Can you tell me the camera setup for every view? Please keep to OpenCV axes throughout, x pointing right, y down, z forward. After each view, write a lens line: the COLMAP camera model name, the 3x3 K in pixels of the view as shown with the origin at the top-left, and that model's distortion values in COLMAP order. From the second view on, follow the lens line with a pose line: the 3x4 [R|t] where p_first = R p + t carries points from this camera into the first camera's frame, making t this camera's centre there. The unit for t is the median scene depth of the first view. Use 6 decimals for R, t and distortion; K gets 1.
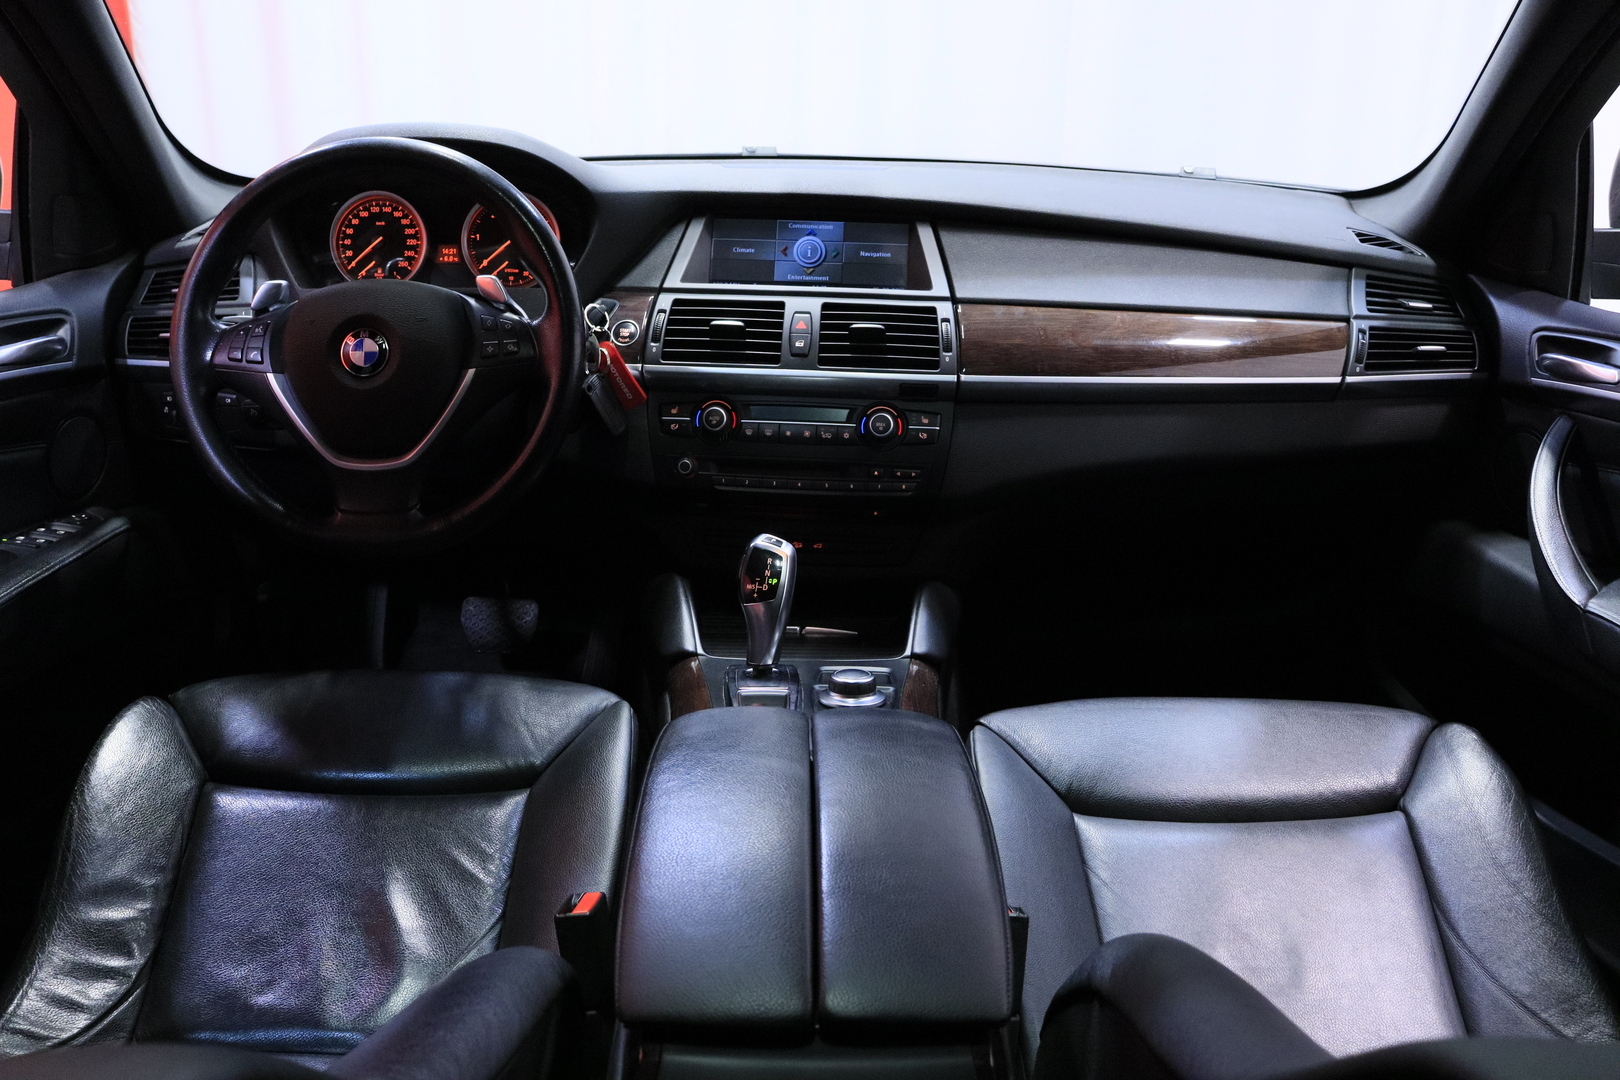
lens RADIAL K [[1319.7, 0, 806.7], [0, 1319.7, 542.8], [0, 0, 1]] dist [-0.190255, 0.148612]
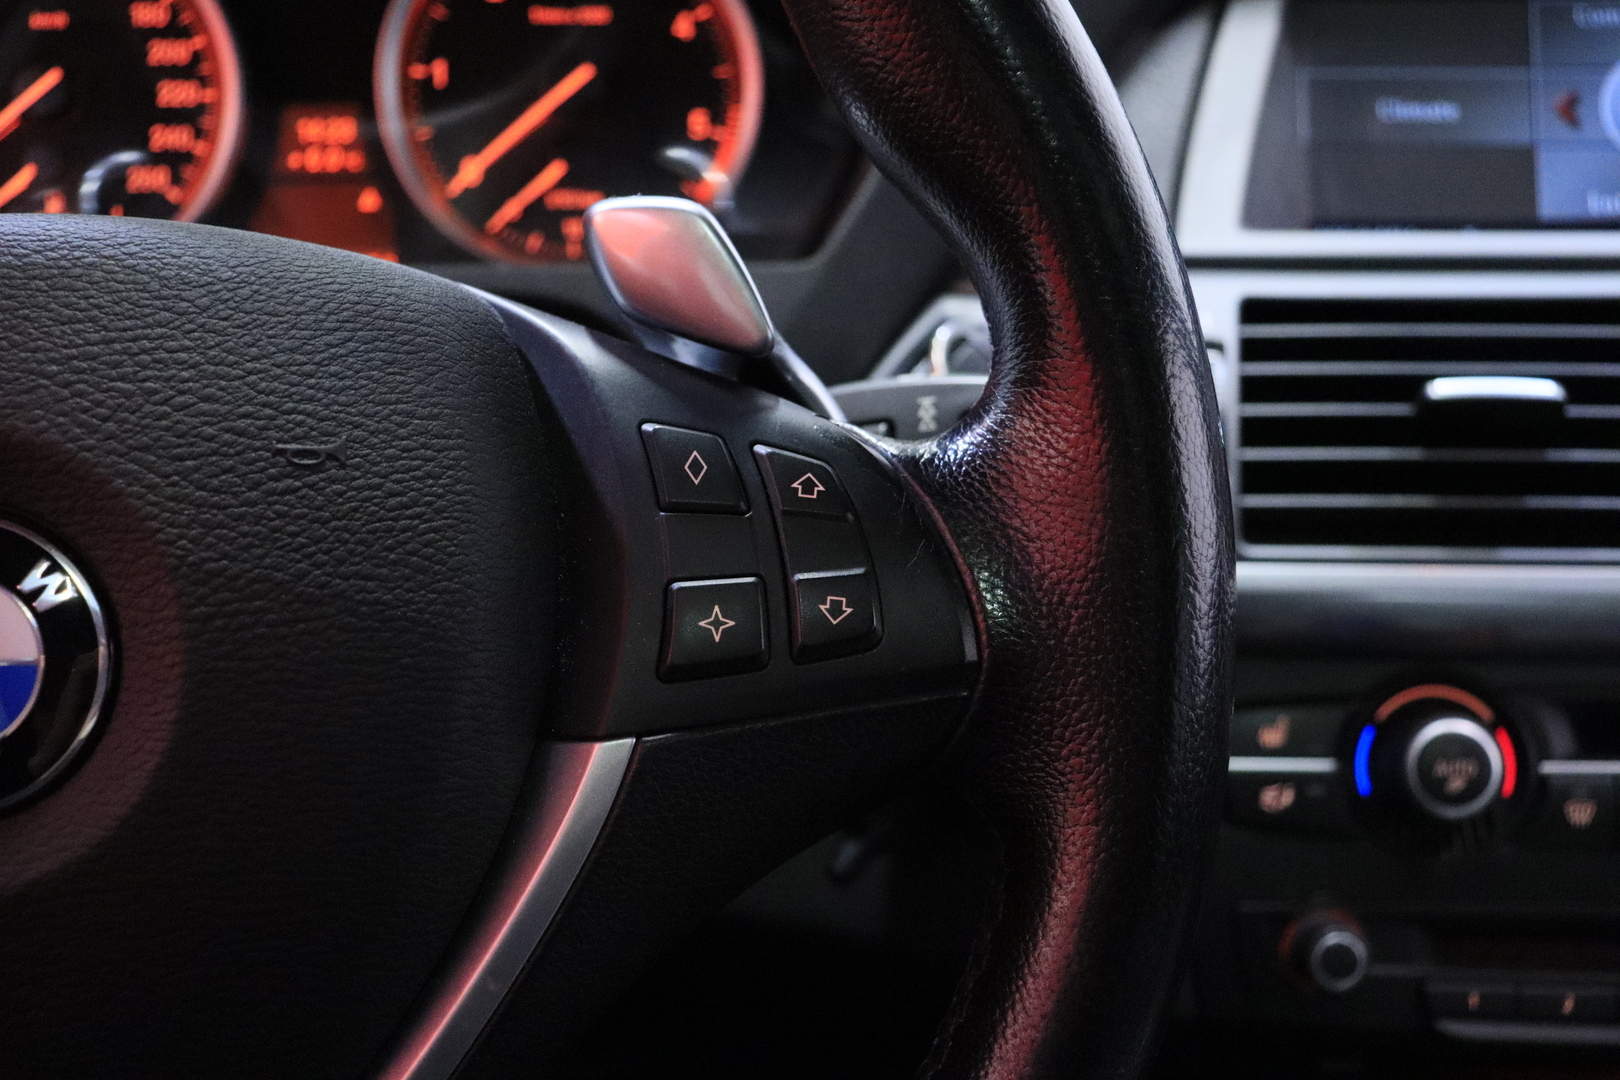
lens RADIAL K [[1916.4, 0, 810.0], [0, 1916.4, 540.0], [0, 0, 1]] dist [-0.000355, 0.037714]
pose [[0.998665, -0.035089, 0.037913, -0.198001], [0.036729, 0.998380, -0.043451, -0.122457], [-0.036327, 0.044785, 0.998336, 0.613998]]
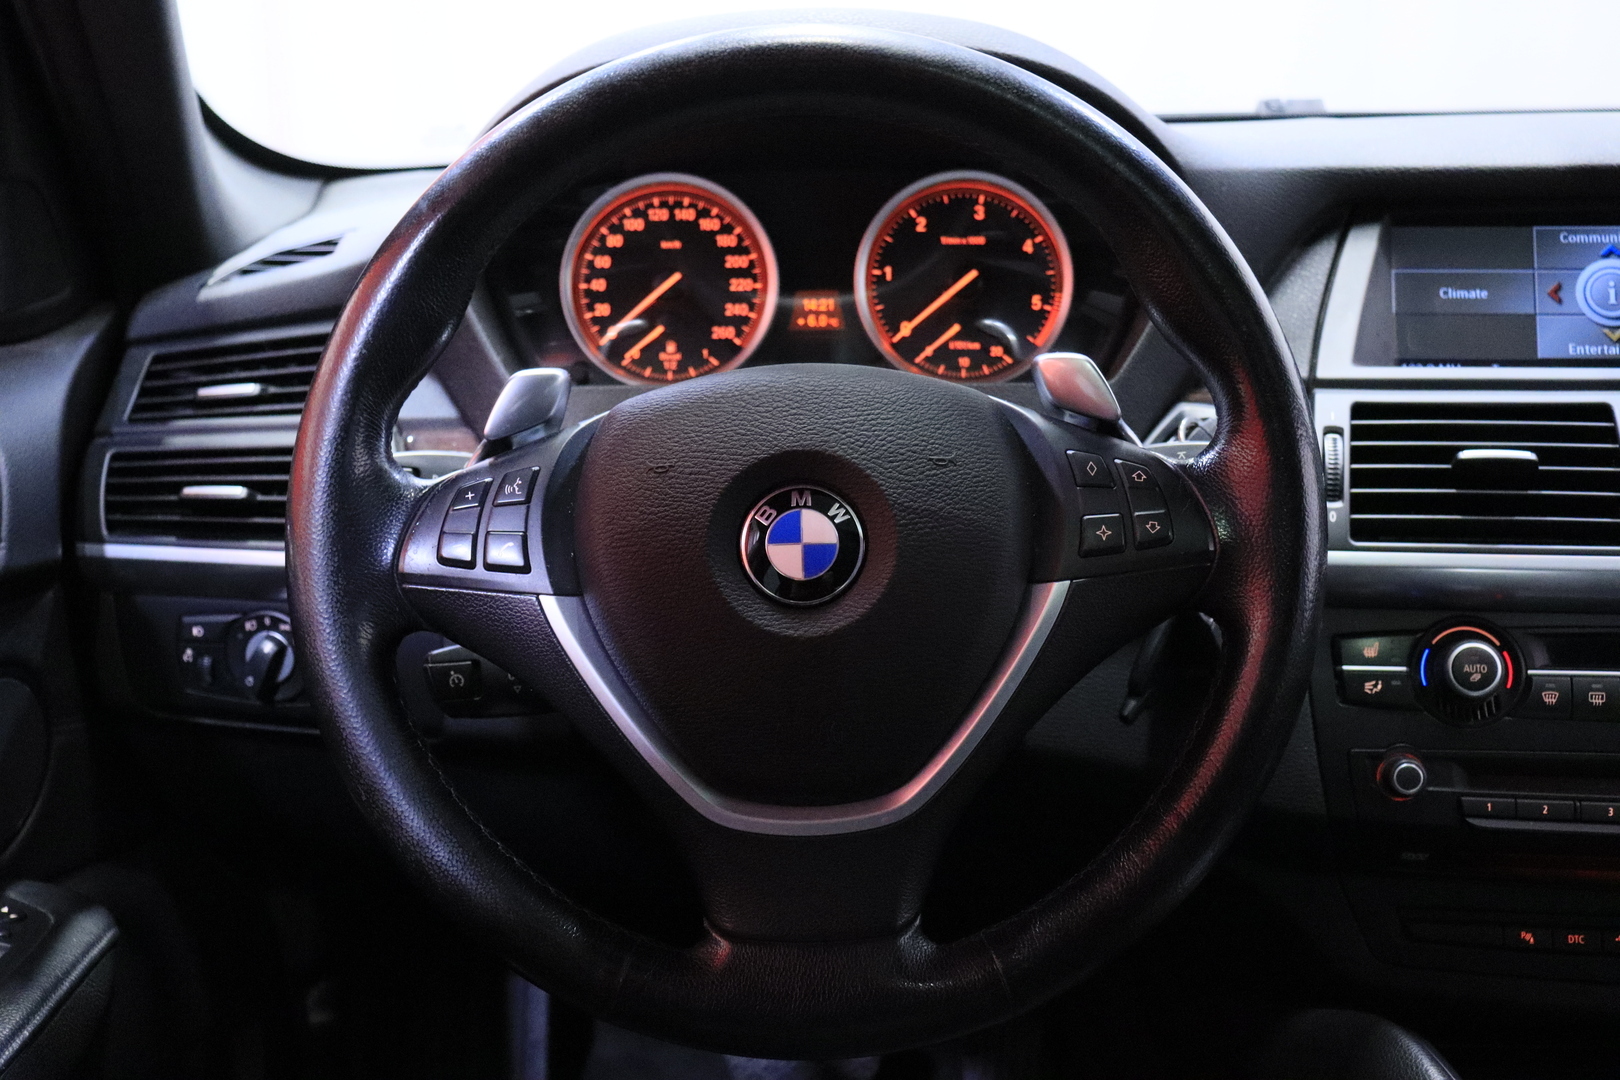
lens RADIAL K [[1972.0, 0, 810.0], [0, 1972.0, 540.0], [0, 0, 1]] dist [-0.019108, -0.001648]
pose [[0.998801, -0.020961, -0.044250, -0.254161], [0.016044, 0.993946, -0.108691, -0.066594], [0.046260, 0.107851, 0.993090, 0.313144]]
